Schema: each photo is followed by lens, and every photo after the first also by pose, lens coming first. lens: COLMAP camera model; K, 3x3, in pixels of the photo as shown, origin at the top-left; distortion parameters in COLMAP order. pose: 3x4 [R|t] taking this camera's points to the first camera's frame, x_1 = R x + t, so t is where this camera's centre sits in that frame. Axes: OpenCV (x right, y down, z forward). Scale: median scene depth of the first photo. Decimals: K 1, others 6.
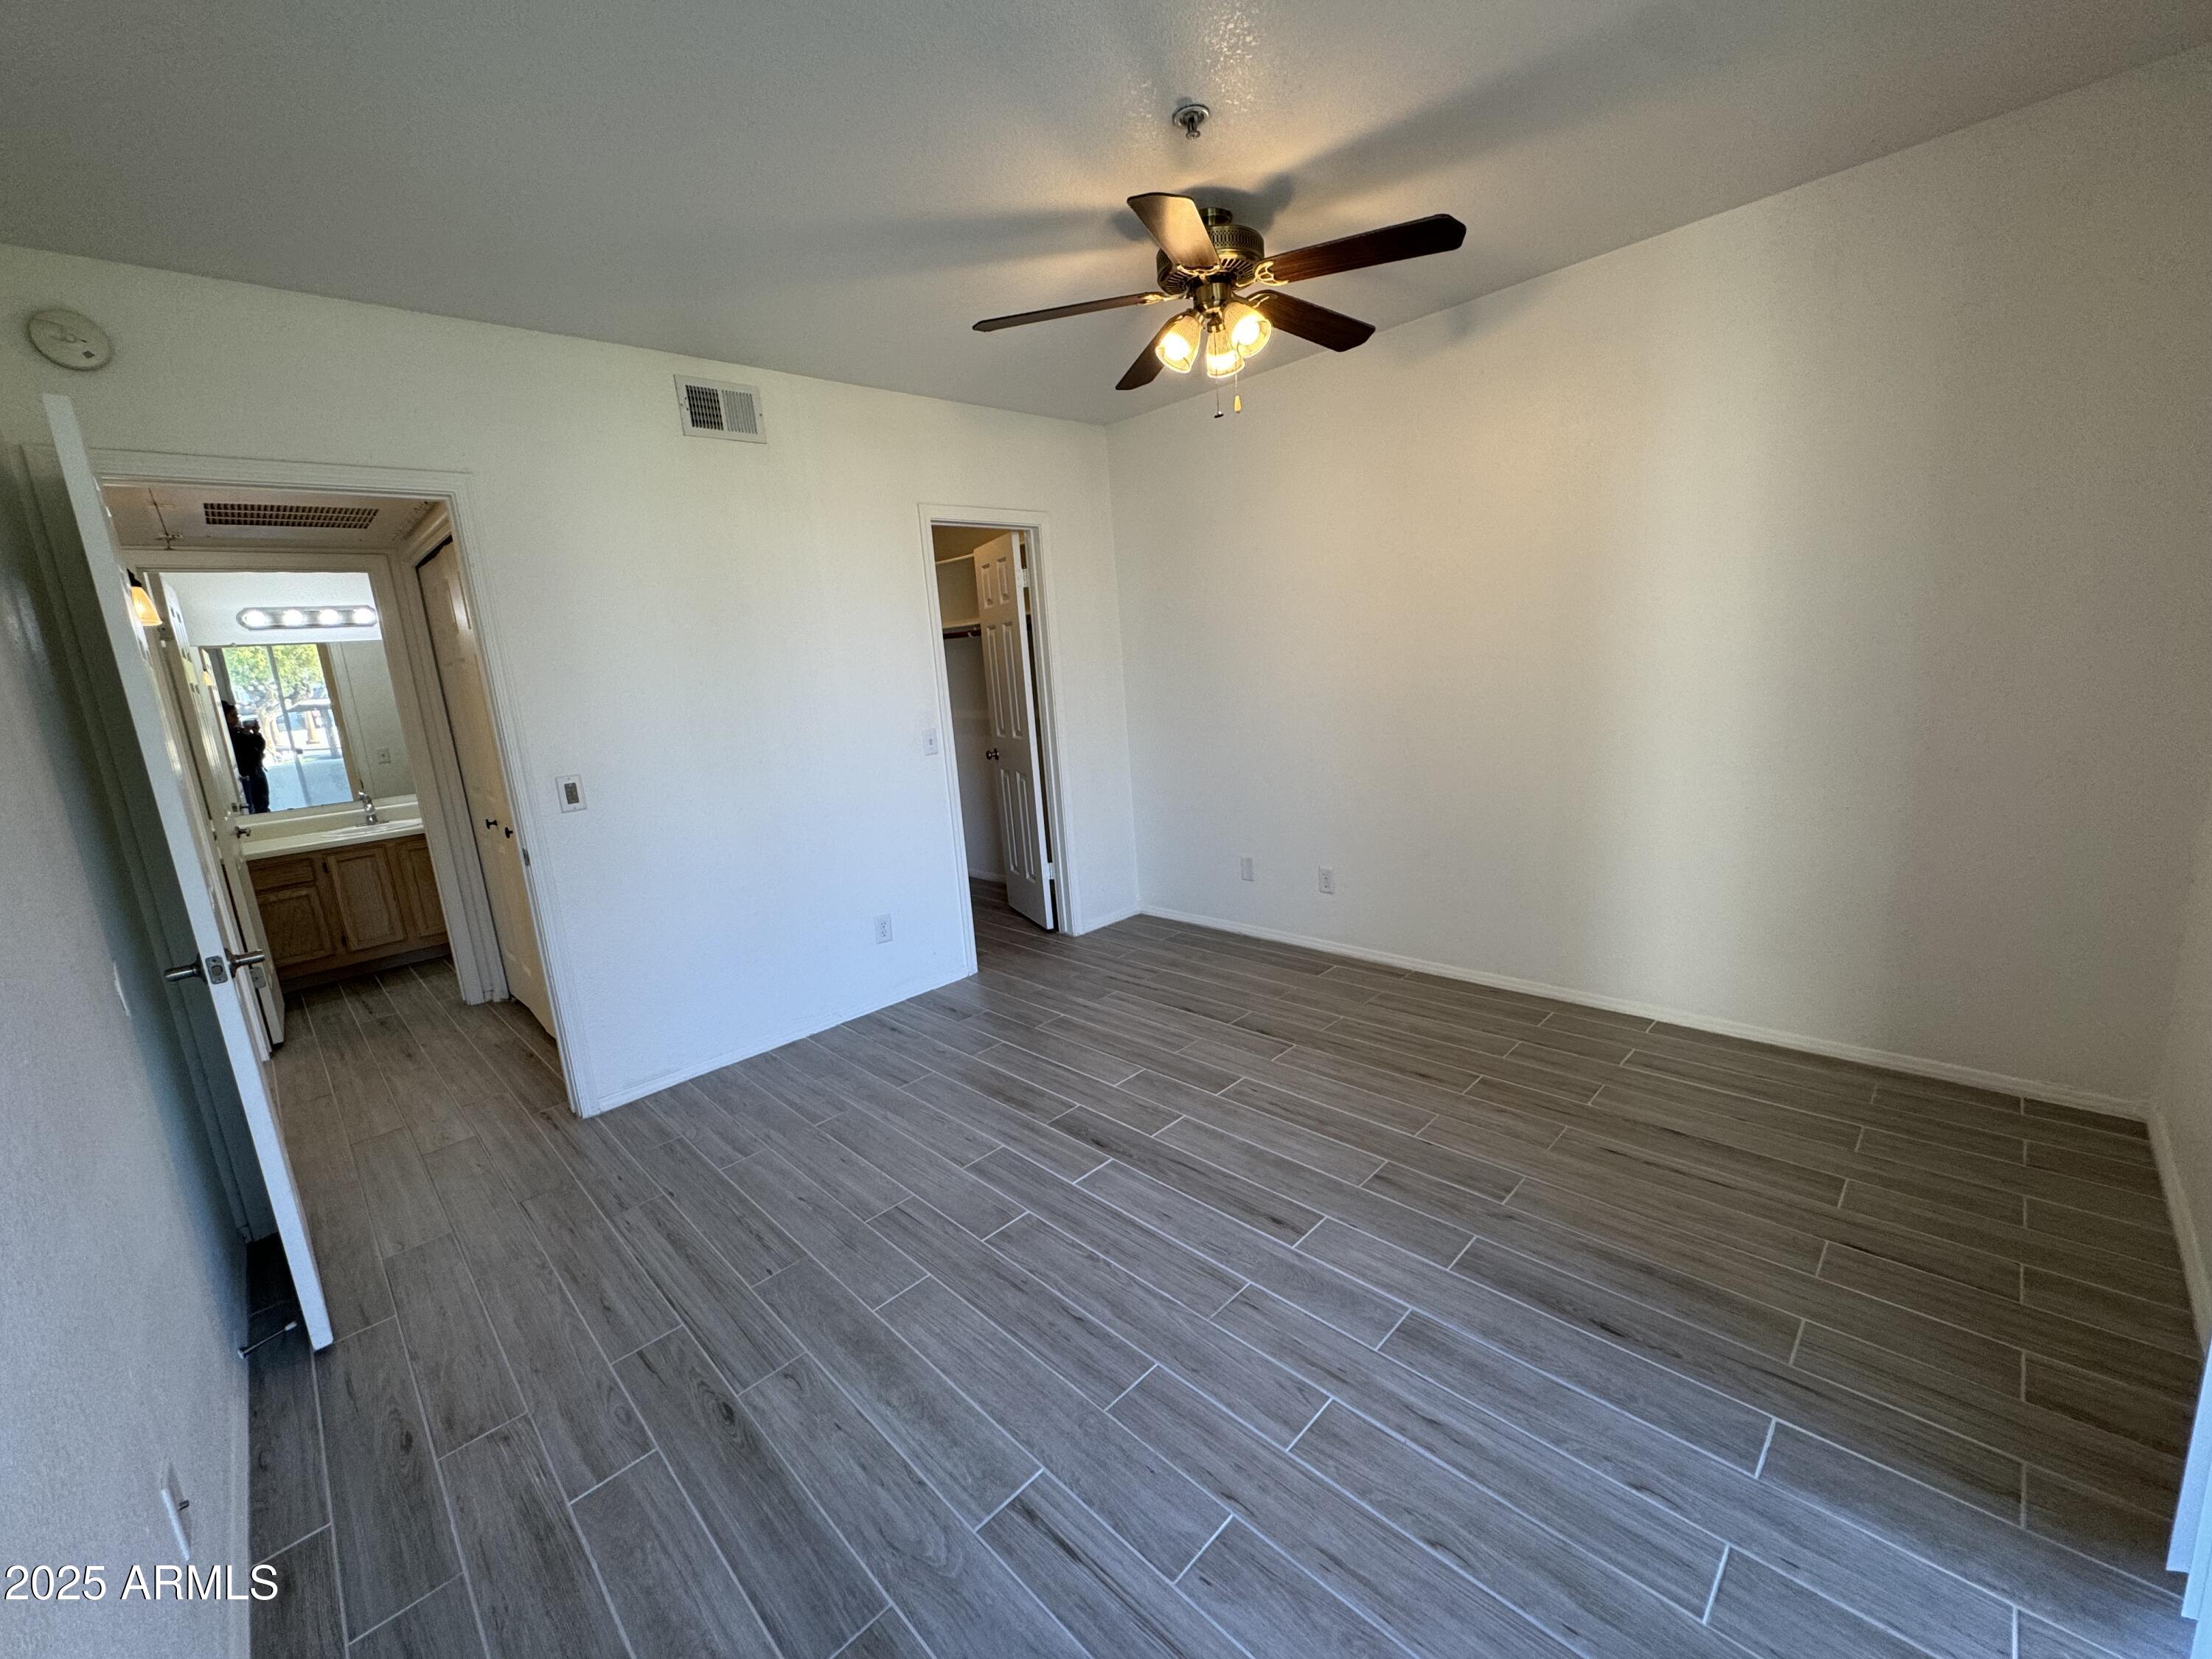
lens RADIAL K [[878.8, 0, 1104.1], [0, 878.8, 825.7], [0, 0, 1]] dist [-0.004211, 0.000081]
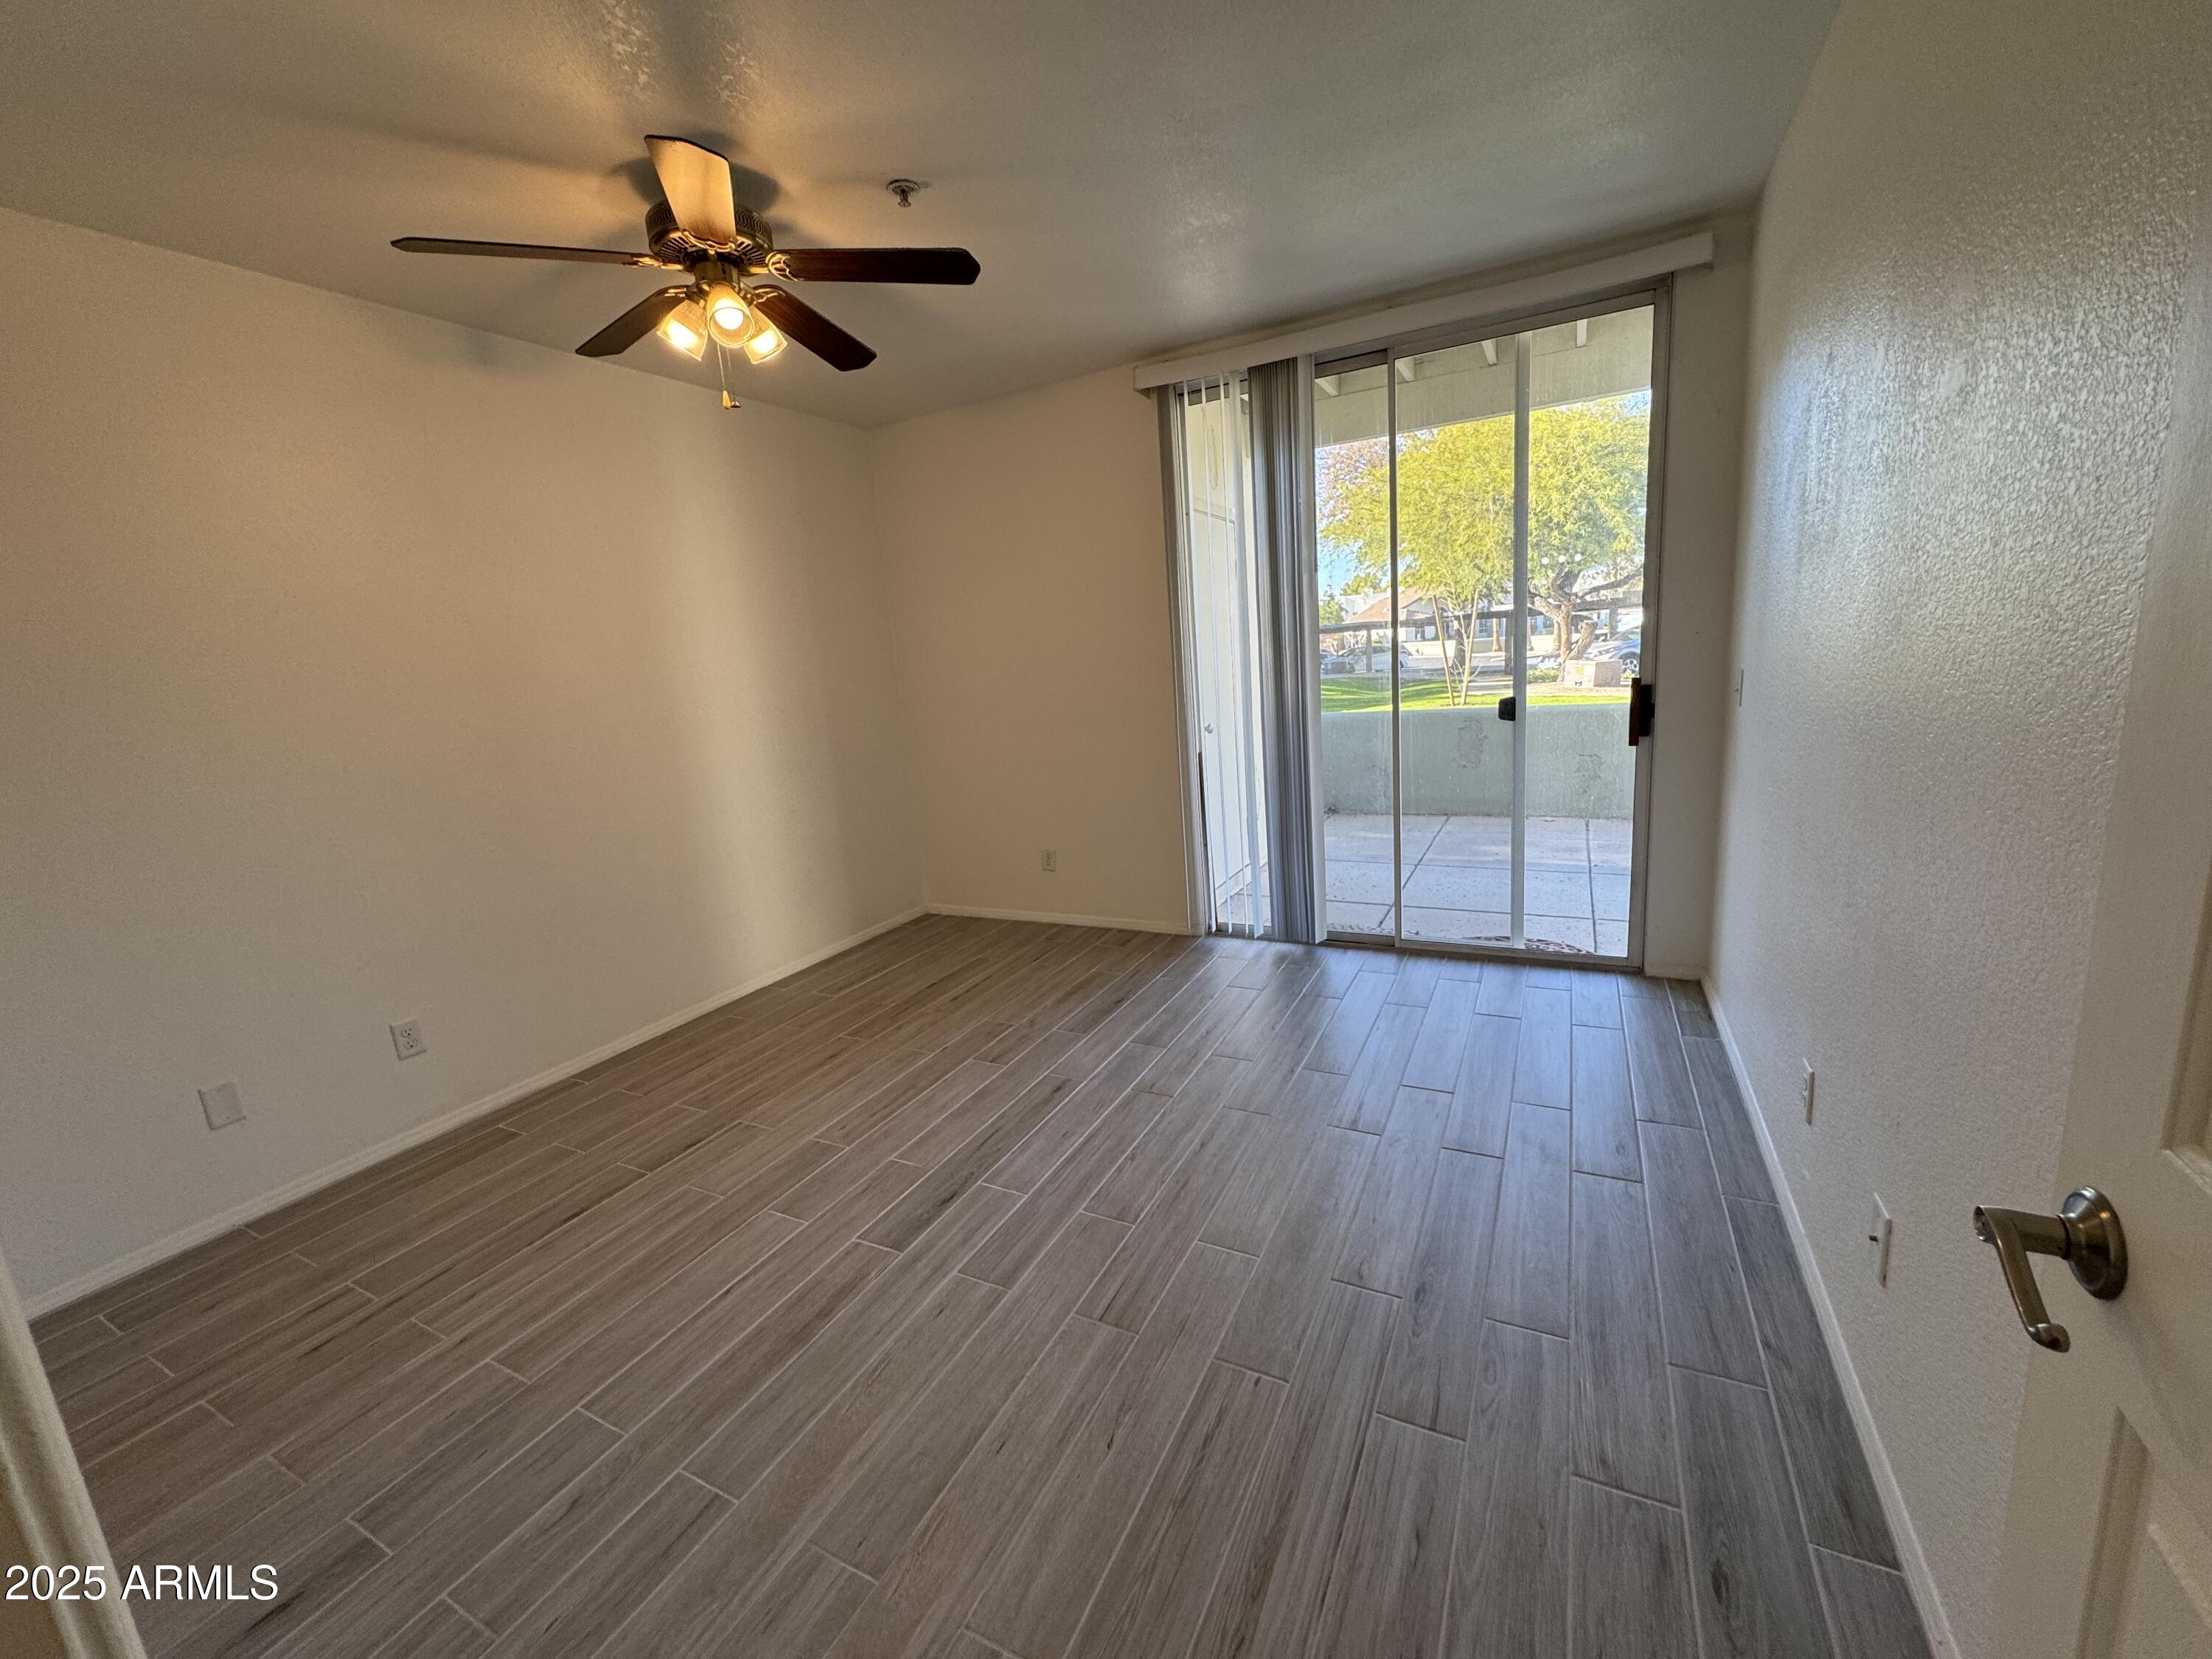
lens RADIAL K [[878.8, 0, 1104.8], [0, 878.8, 829.3], [0, 0, 1]] dist [-0.004211, 0.000081]
pose [[-0.298288, -0.087782, 0.950431, -0.836645], [0.277431, 0.944797, 0.174332, -0.093235], [-0.913267, 0.315680, -0.257468, 0.952429]]
